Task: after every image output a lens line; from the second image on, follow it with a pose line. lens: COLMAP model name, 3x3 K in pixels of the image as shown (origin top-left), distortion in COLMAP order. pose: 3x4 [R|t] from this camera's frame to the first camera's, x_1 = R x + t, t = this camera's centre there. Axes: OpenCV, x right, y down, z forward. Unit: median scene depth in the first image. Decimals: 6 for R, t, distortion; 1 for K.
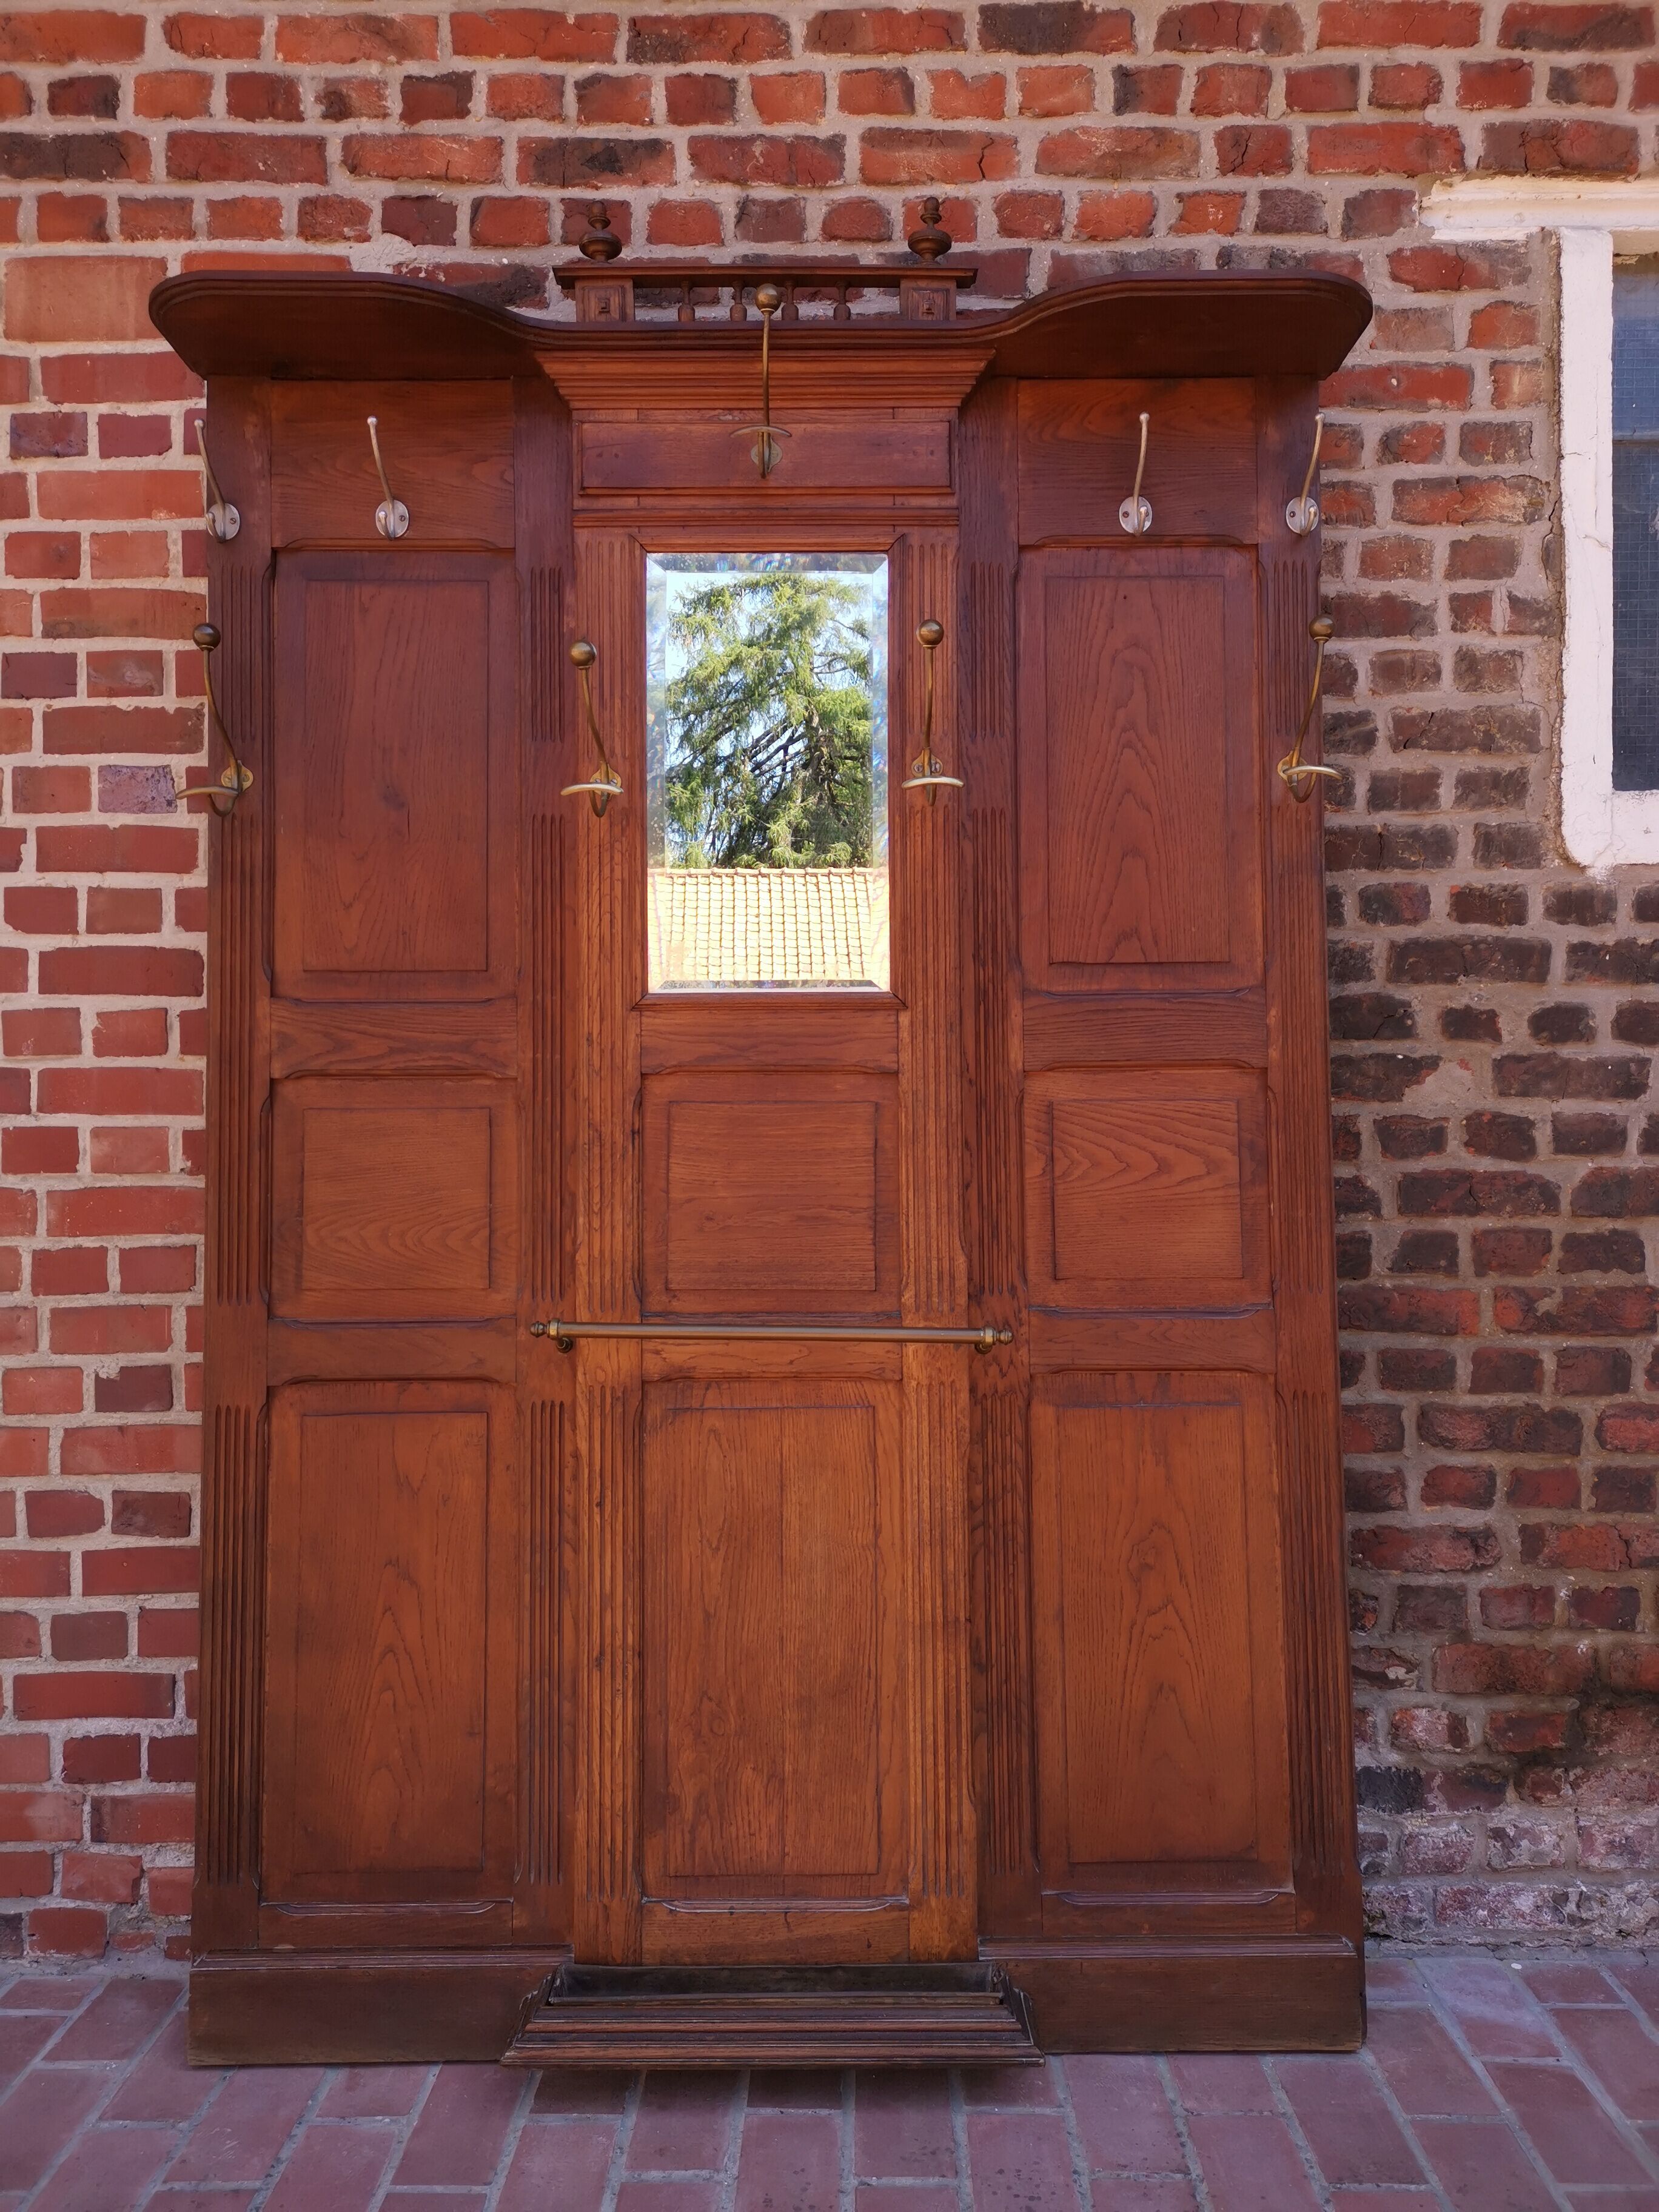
lens RADIAL K [[1685.6, 0, 830.7], [0, 1685.6, 1110.6], [0, 0, 1]] dist [0.064348, -0.070198]
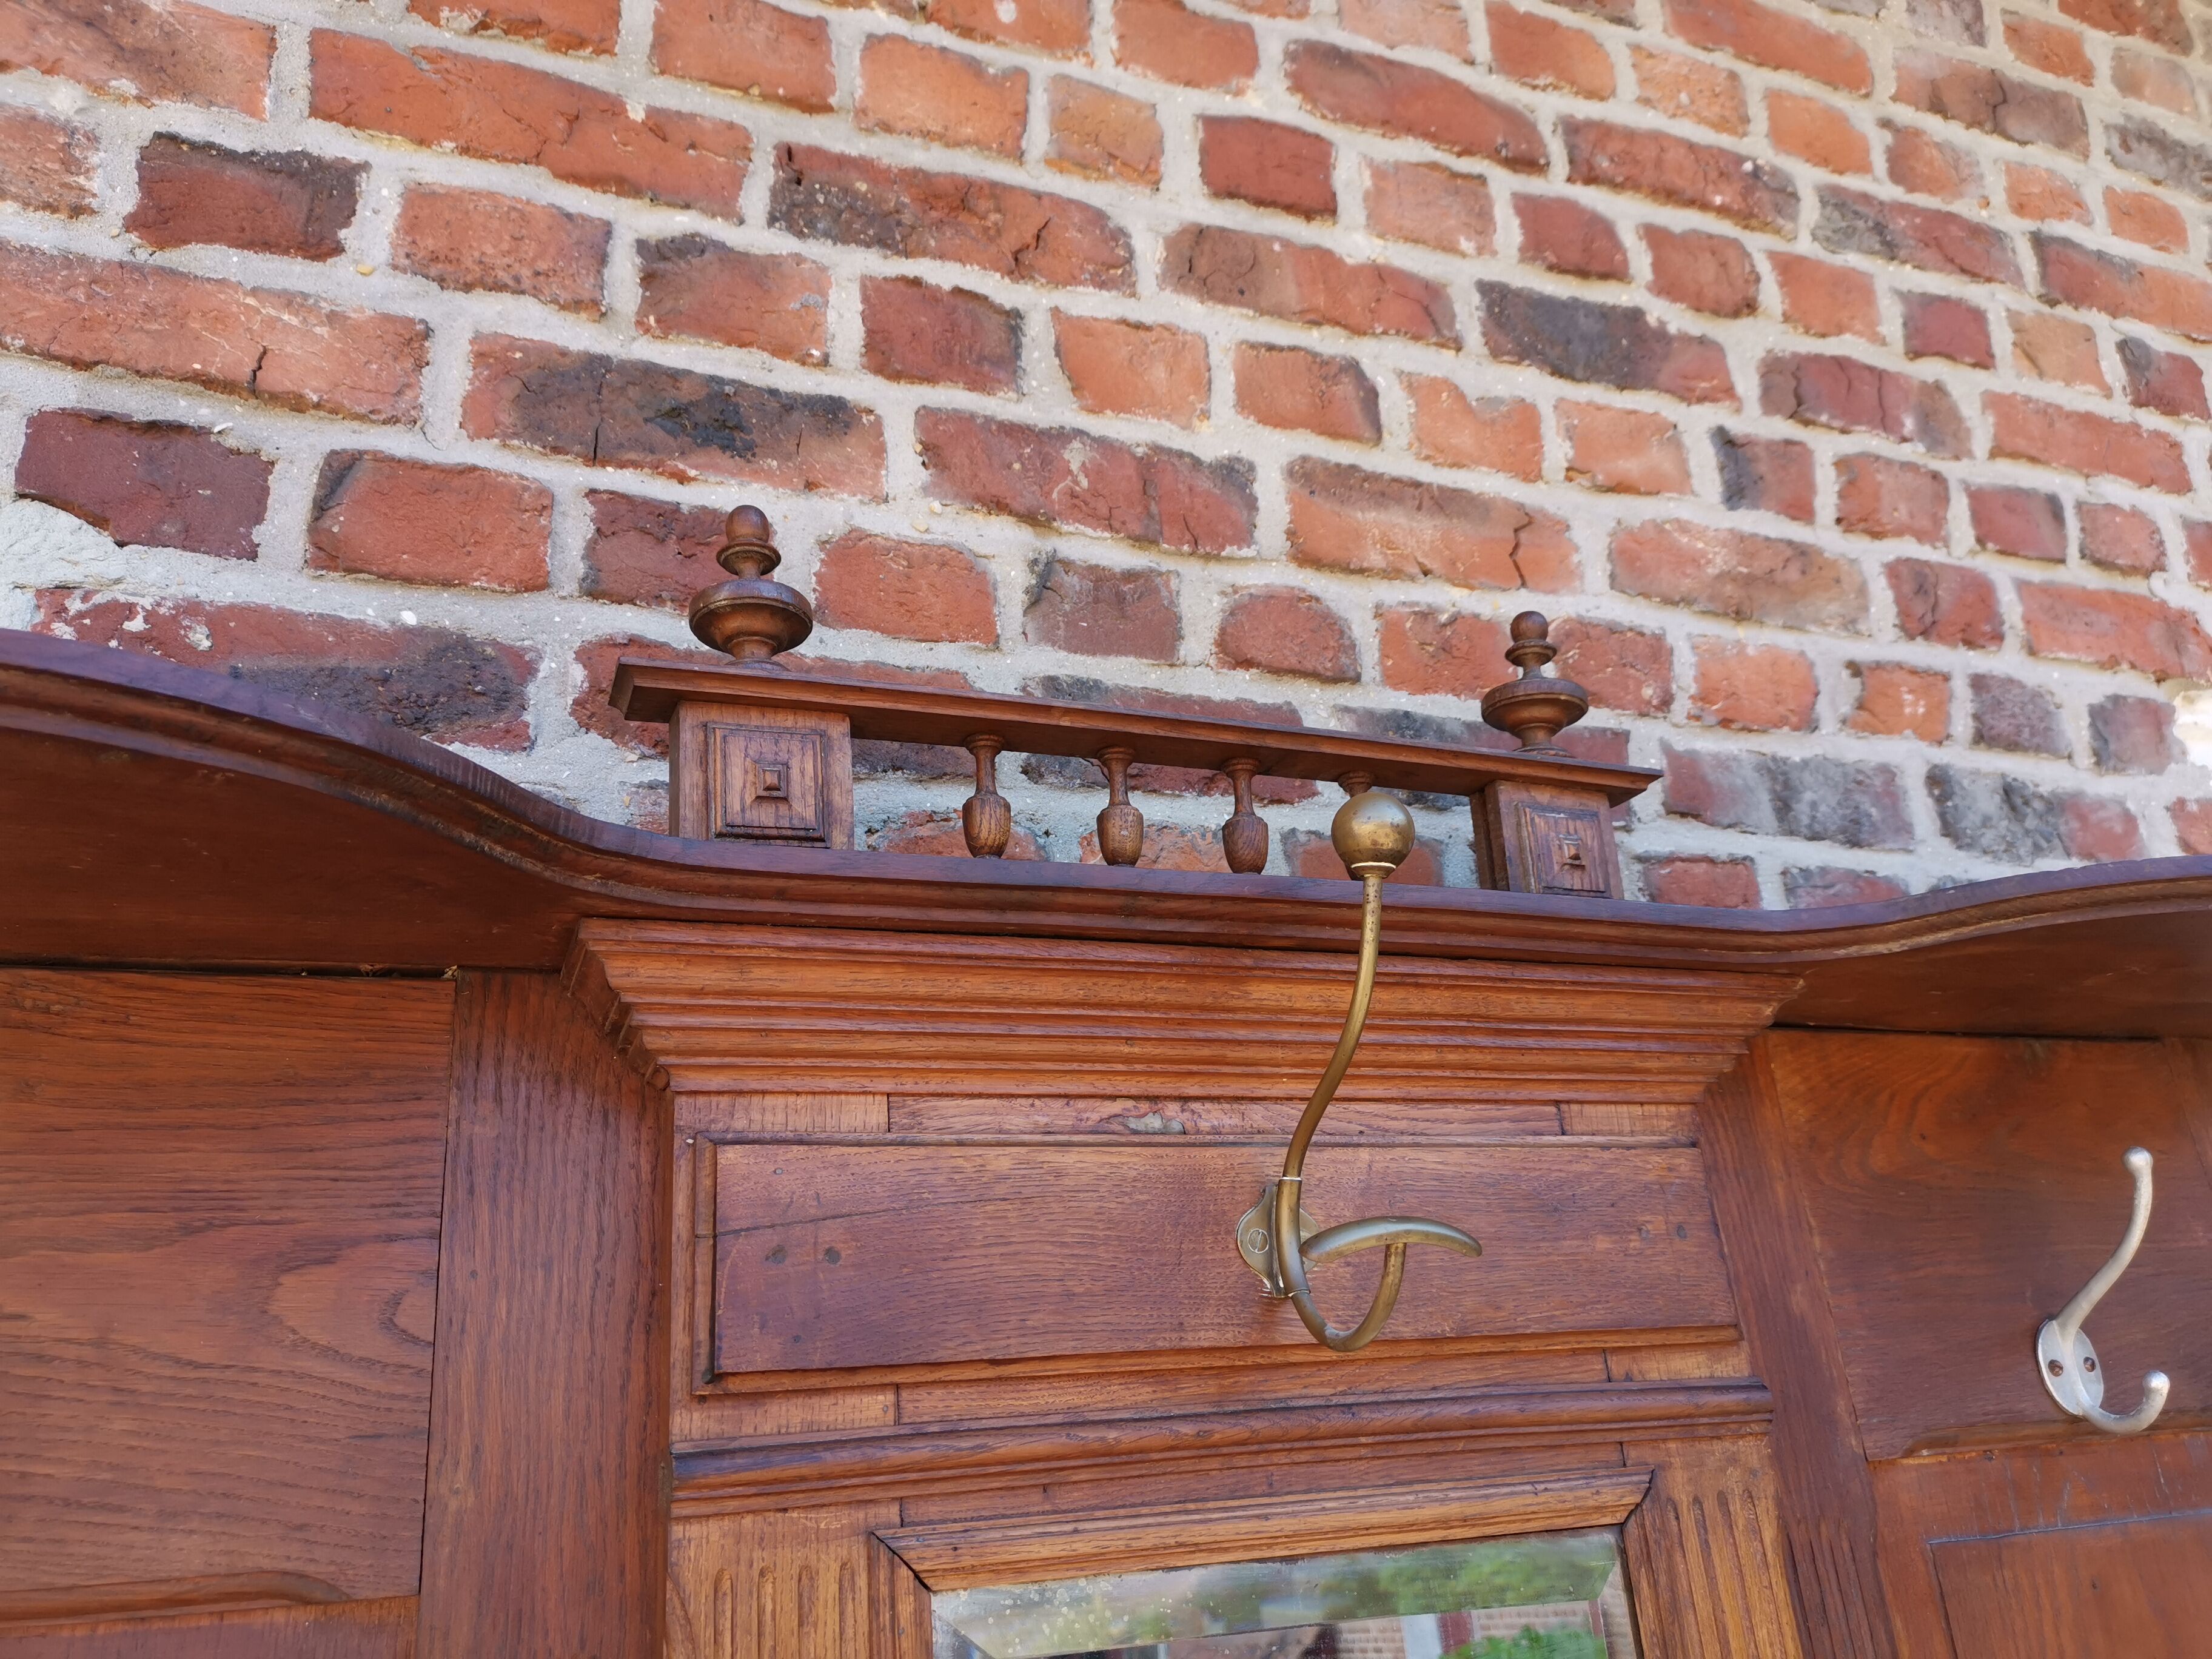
lens RADIAL K [[1709.2, 0, 1111.1], [0, 1709.2, 826.5], [0, 0, 1]] dist [0.059181, -0.073781]
pose [[0.926068, 0.076484, 0.369525, -0.185904], [0.058276, 0.938510, -0.340298, -0.329986], [-0.372830, 0.336673, 0.864667, 0.657114]]
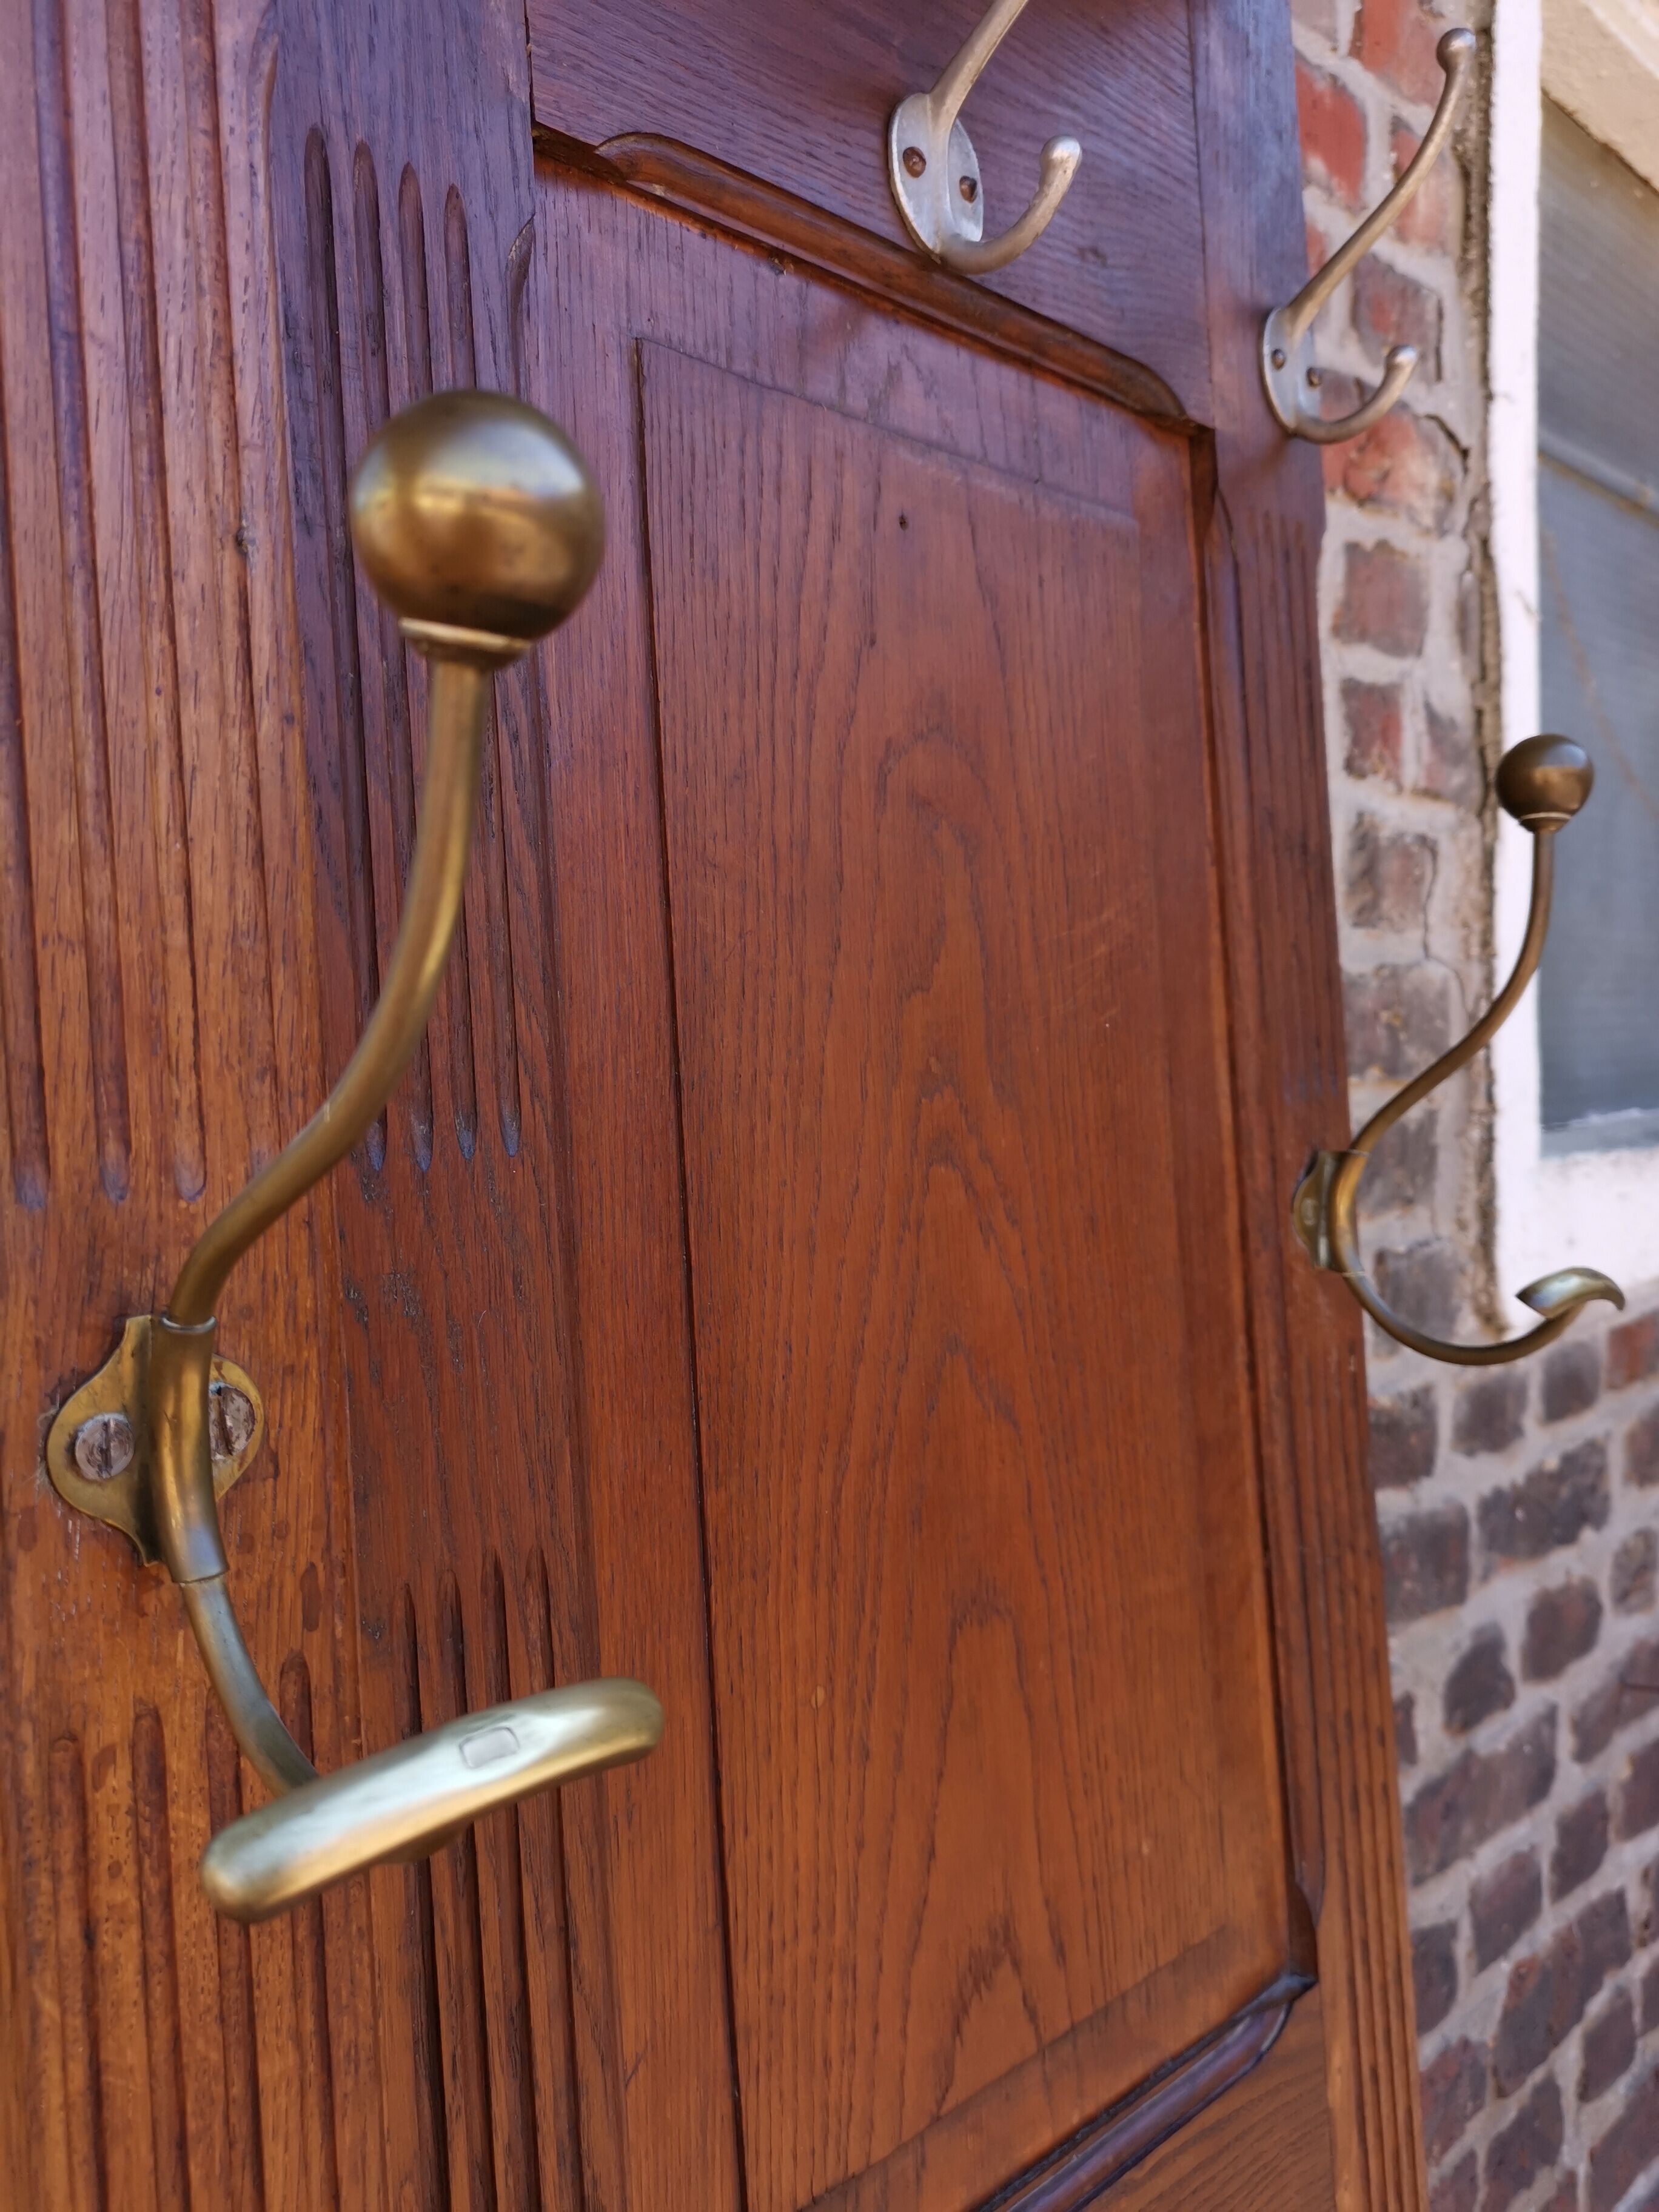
lens RADIAL K [[1718.0, 0, 827.1], [0, 1718.0, 1112.7], [0, 0, 1]] dist [0.061997, -0.070745]
pose [[0.711884, -0.037875, 0.701275, -0.004626], [0.023270, 0.999269, 0.030347, -0.219258], [-0.701912, -0.005284, 0.712245, 0.803720]]
